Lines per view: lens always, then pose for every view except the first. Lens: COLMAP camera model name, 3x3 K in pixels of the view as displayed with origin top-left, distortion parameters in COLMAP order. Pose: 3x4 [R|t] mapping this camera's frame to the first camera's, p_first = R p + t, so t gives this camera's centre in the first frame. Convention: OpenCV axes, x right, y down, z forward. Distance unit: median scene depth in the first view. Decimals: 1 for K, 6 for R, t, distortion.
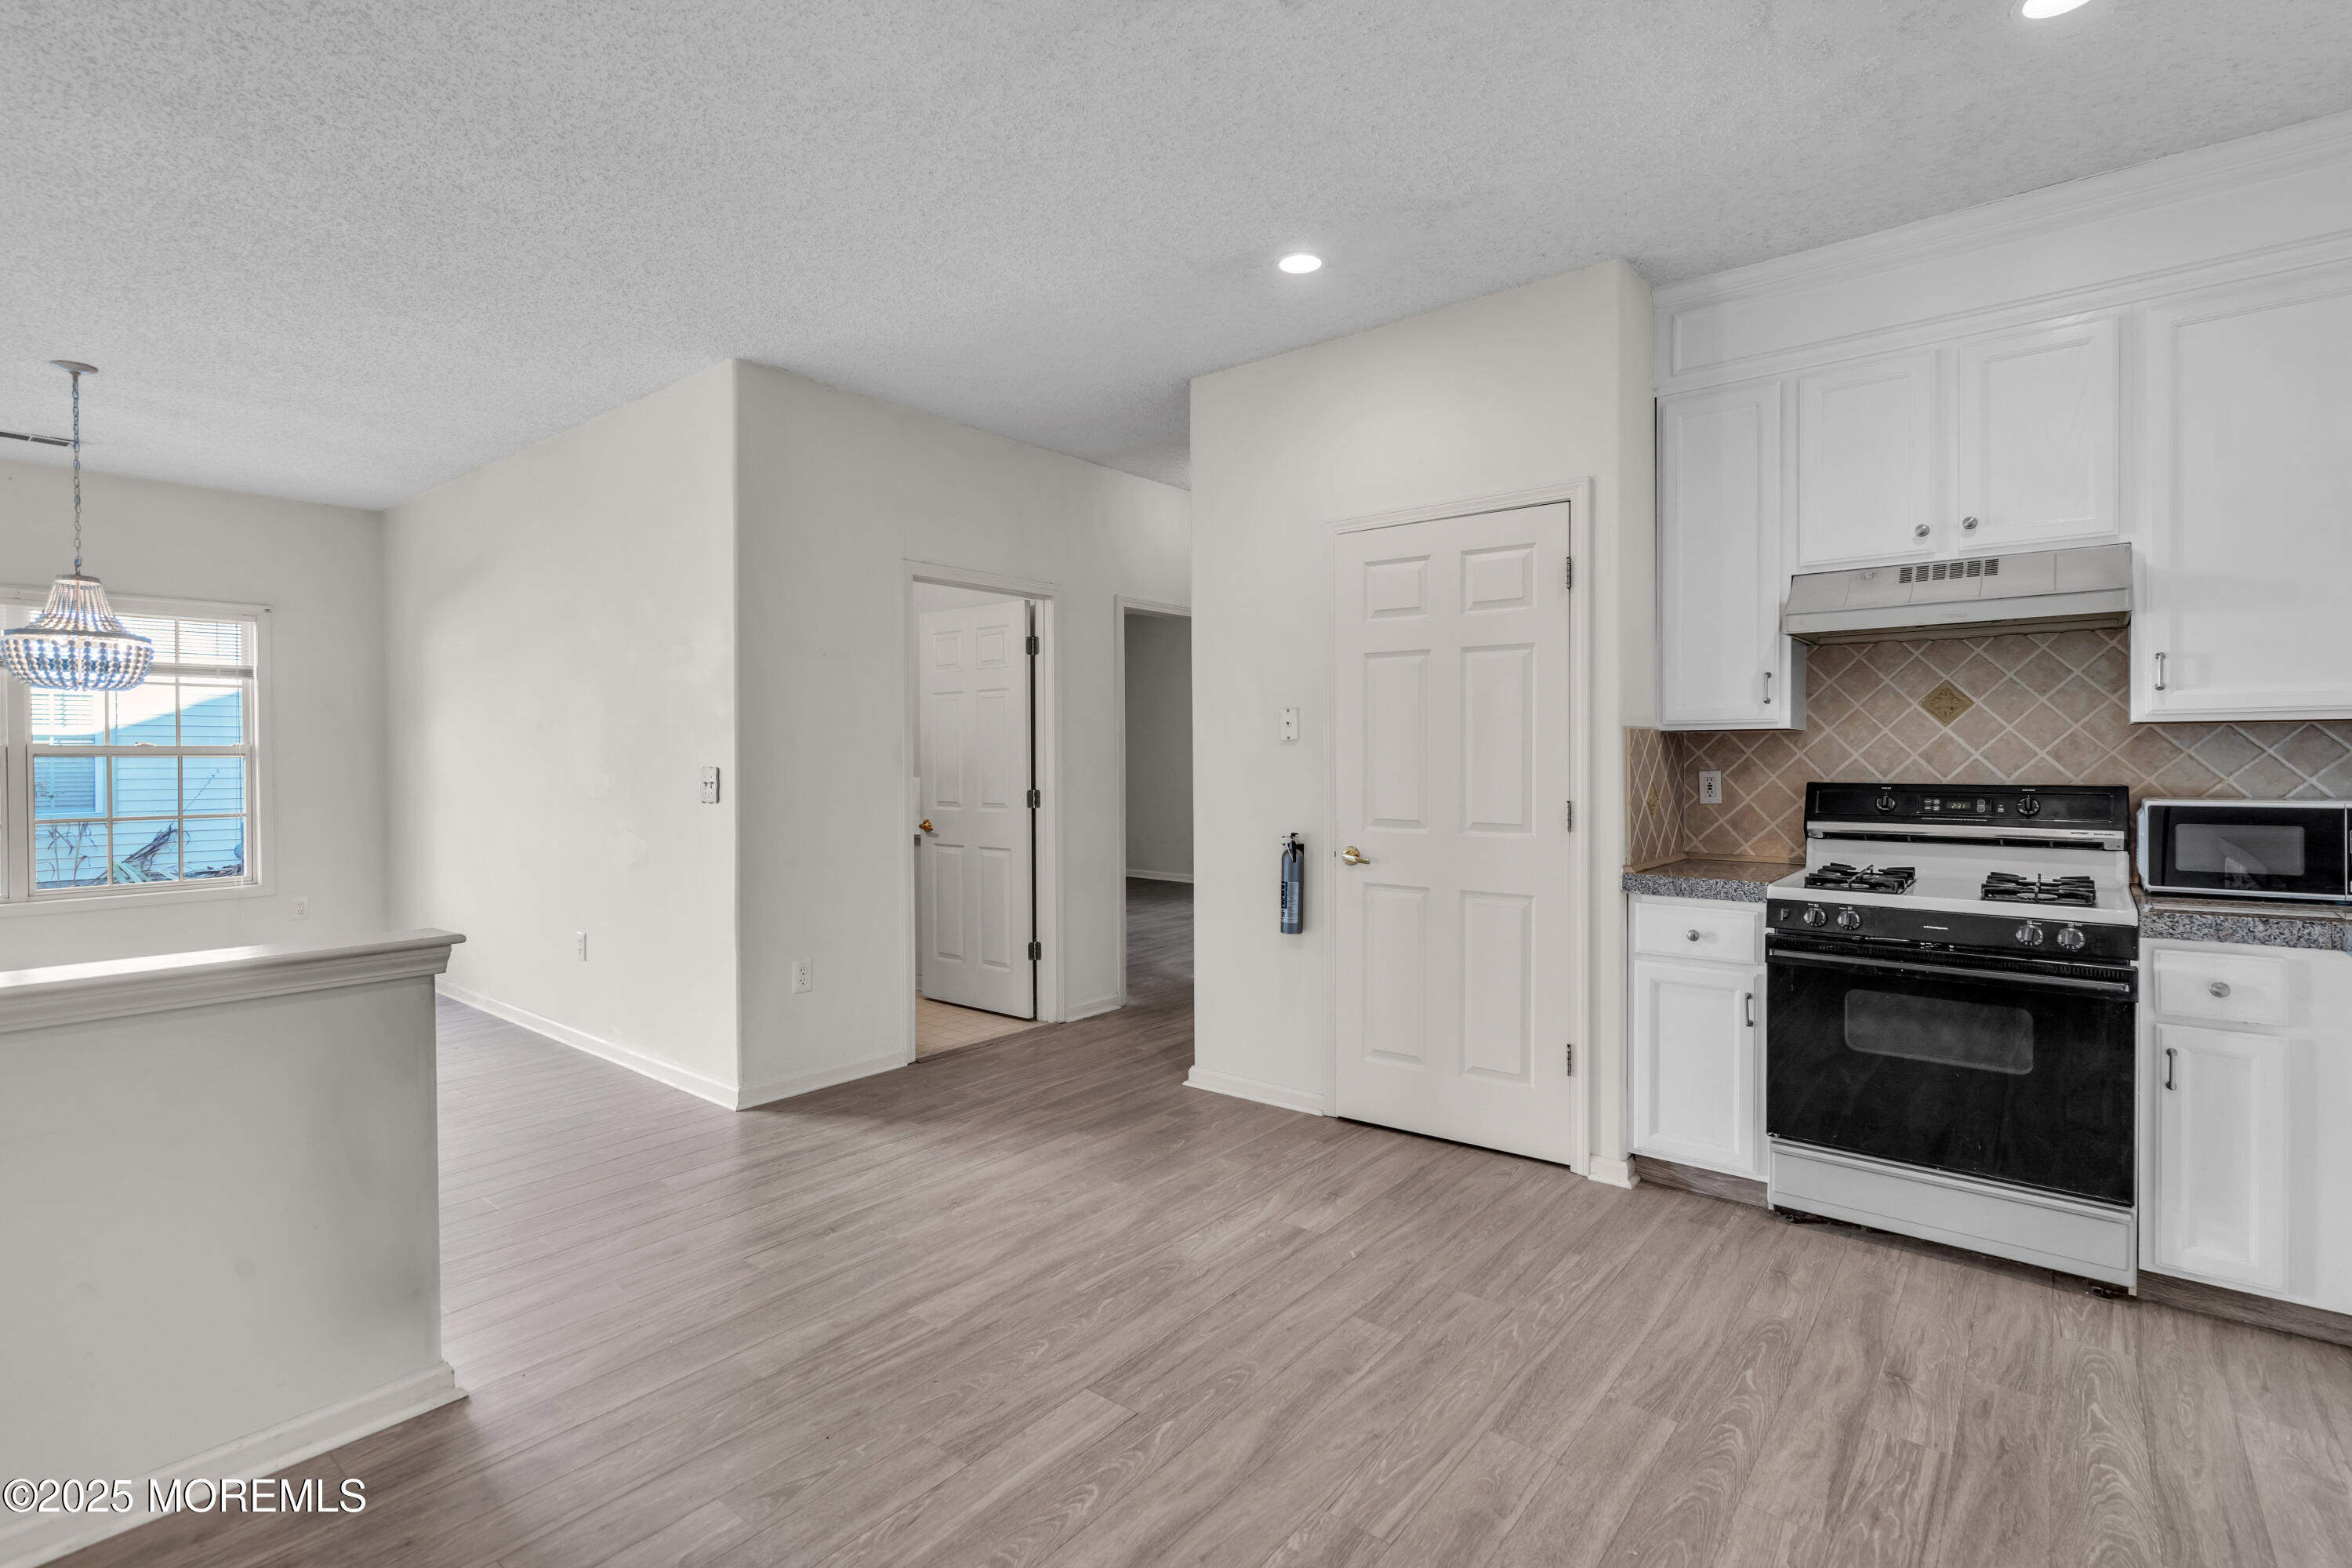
lens RADIAL K [[1087.2, 0, 1194.5], [0, 1087.2, 768.9], [0, 0, 1]] dist [-0.000855, 0.001007]
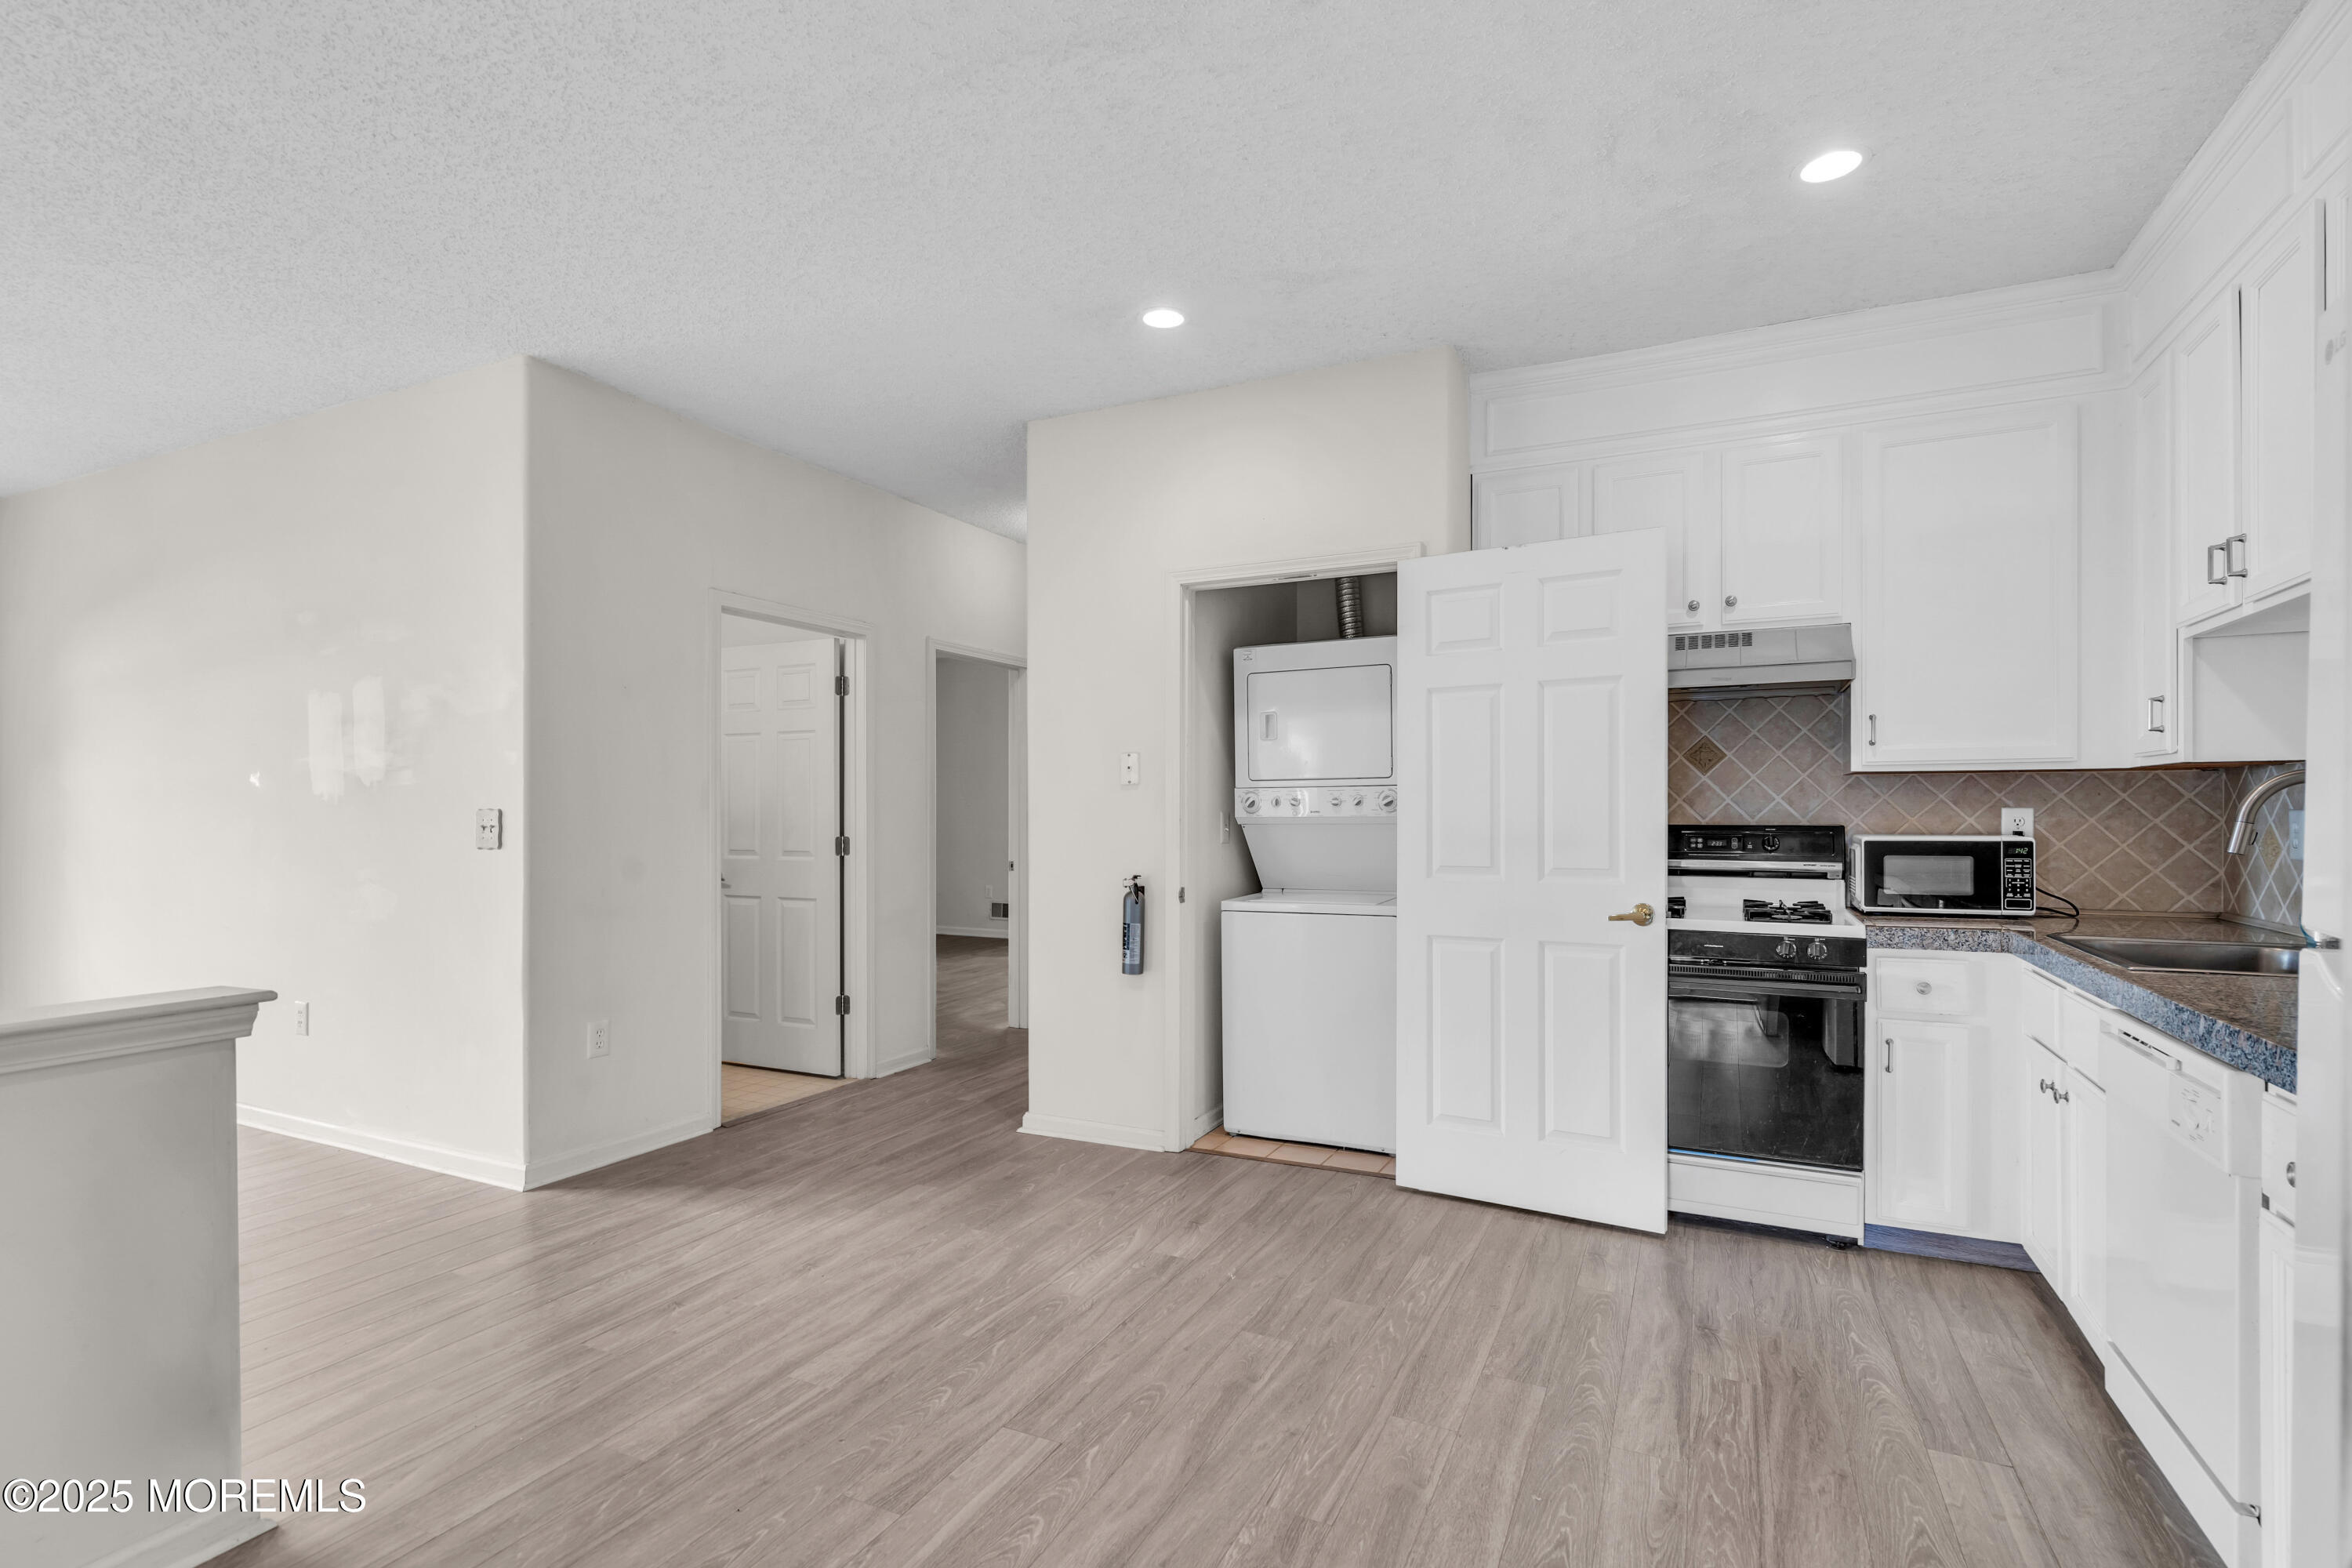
lens RADIAL K [[1087.2, 0, 1195.9], [0, 1087.2, 818.4], [0, 0, 1]] dist [-0.000855, 0.001007]
pose [[0.973172, 0.001411, 0.230073, -0.127564], [-0.000141, 0.999985, -0.005537, 0.016063], [-0.230078, 0.005356, 0.973158, -0.007719]]
